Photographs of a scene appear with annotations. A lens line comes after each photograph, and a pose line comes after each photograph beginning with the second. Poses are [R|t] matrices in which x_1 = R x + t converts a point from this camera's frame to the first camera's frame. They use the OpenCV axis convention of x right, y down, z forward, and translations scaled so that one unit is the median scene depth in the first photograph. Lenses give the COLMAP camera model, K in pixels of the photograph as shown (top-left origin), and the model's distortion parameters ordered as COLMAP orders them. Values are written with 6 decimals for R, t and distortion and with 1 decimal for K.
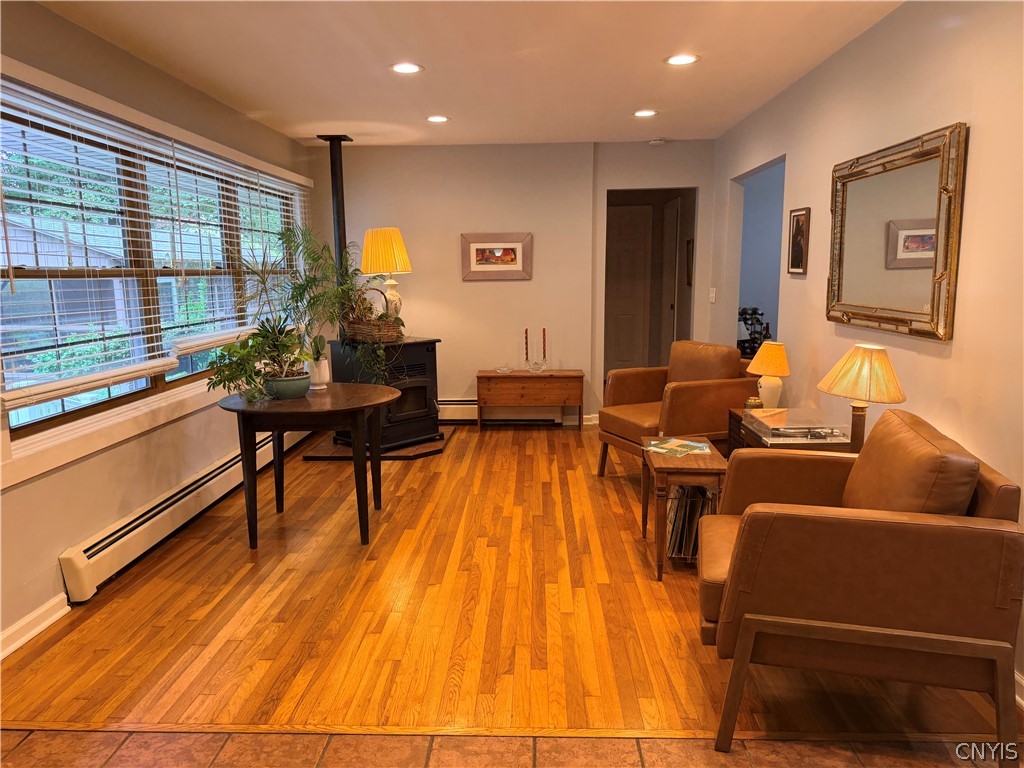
lens RADIAL K [[722.6, 0, 496.5], [0, 722.6, 385.9], [0, 0, 1]] dist [0.045469, -0.064173]
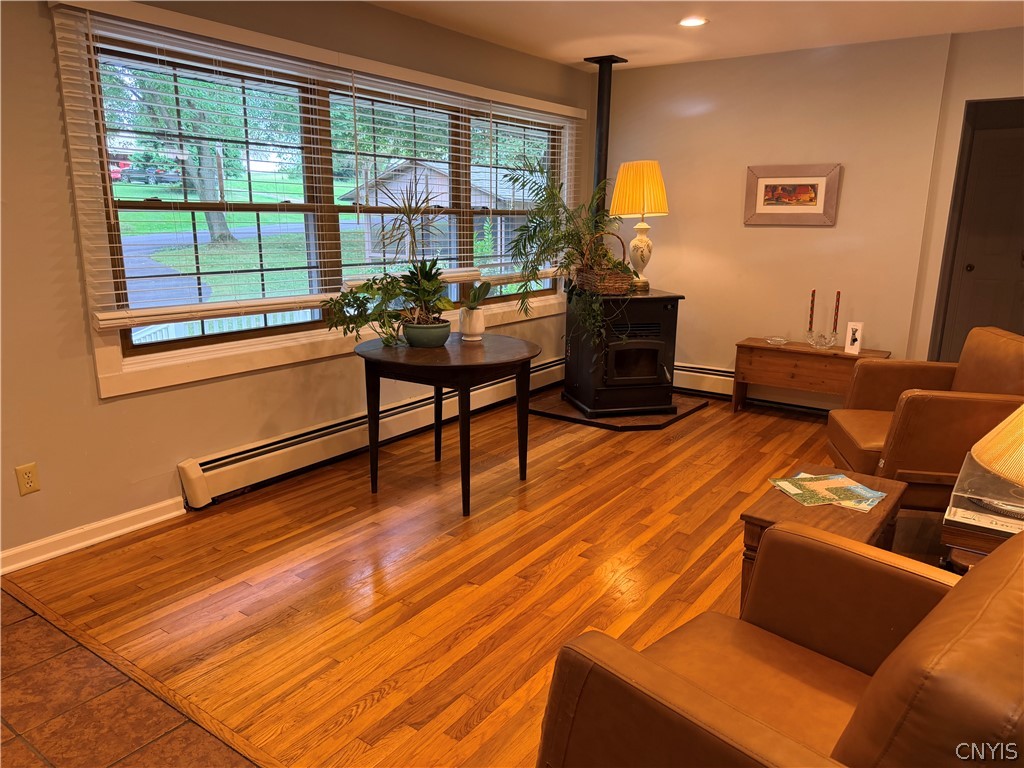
lens RADIAL K [[722.6, 0, 503.7], [0, 722.6, 381.0], [0, 0, 1]] dist [0.045469, -0.064173]
pose [[0.836765, 0.141772, -0.528890, 0.281400], [-0.103436, 0.989436, 0.101577, -0.041099], [0.537703, -0.030289, 0.842590, 0.240671]]
